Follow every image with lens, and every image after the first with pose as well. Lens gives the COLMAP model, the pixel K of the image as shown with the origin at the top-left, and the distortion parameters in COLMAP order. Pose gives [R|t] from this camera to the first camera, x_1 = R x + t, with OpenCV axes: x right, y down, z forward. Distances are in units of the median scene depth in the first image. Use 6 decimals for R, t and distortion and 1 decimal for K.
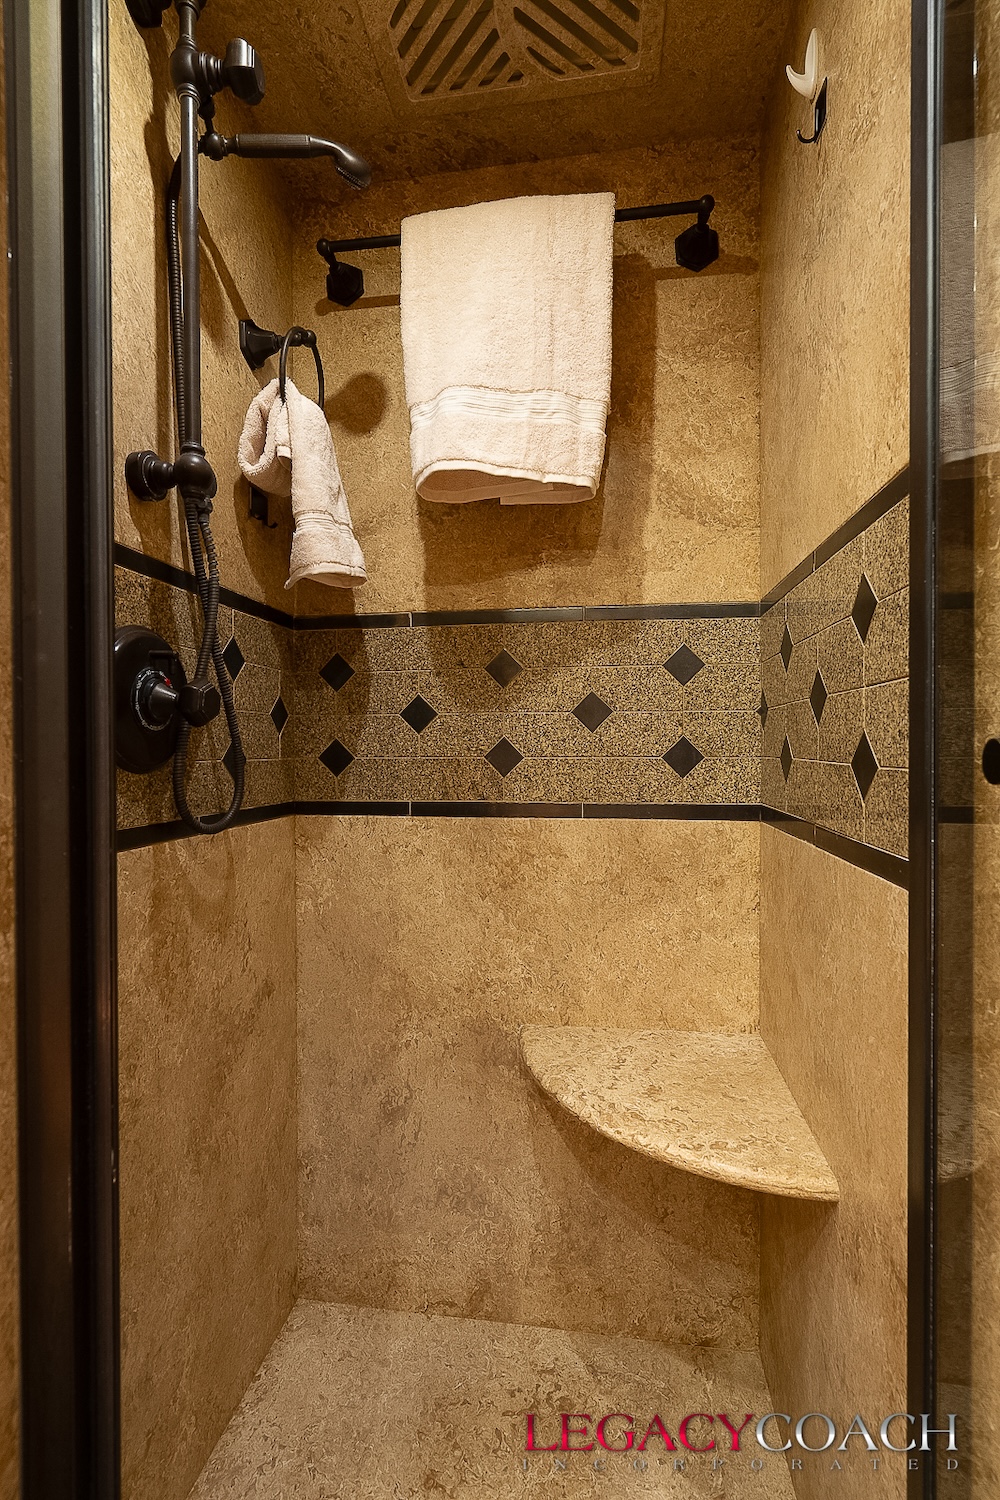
lens RADIAL K [[693.9, 0, 500.0], [0, 693.9, 750.0], [0, 0, 1]] dist [0.000830, 0.000587]
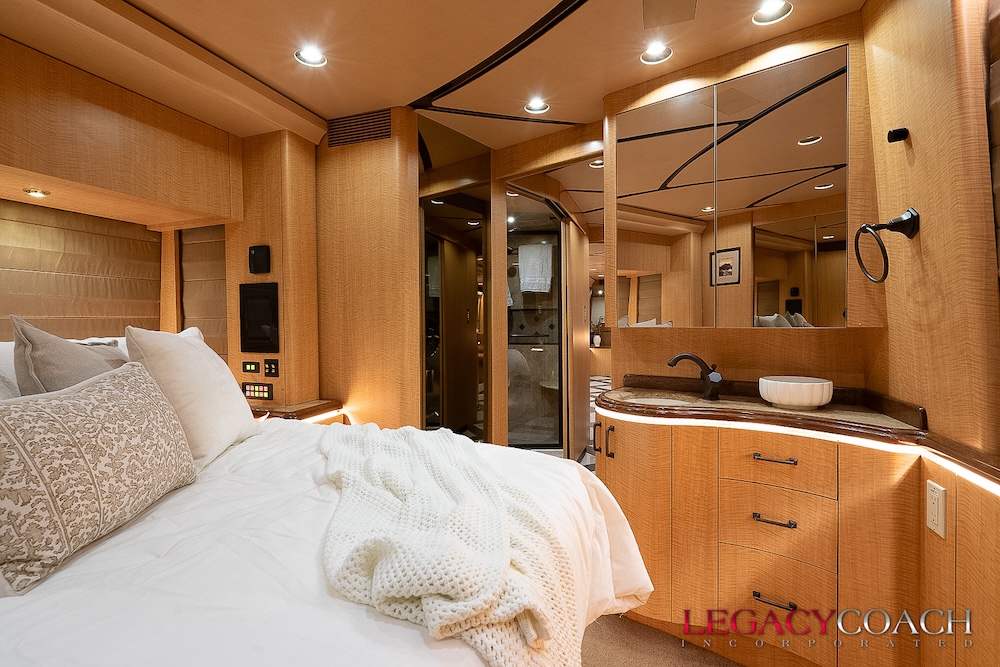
lens RADIAL K [[452.0, 0, 500.0], [0, 452.0, 333.5], [0, 0, 1]] dist [-0.000022, 0.000171]
pose [[0.982317, -0.001591, -0.187218, 0.406089], [0.004140, 0.999904, 0.013223, -0.050966], [0.187179, -0.013764, 0.982229, -2.723316]]
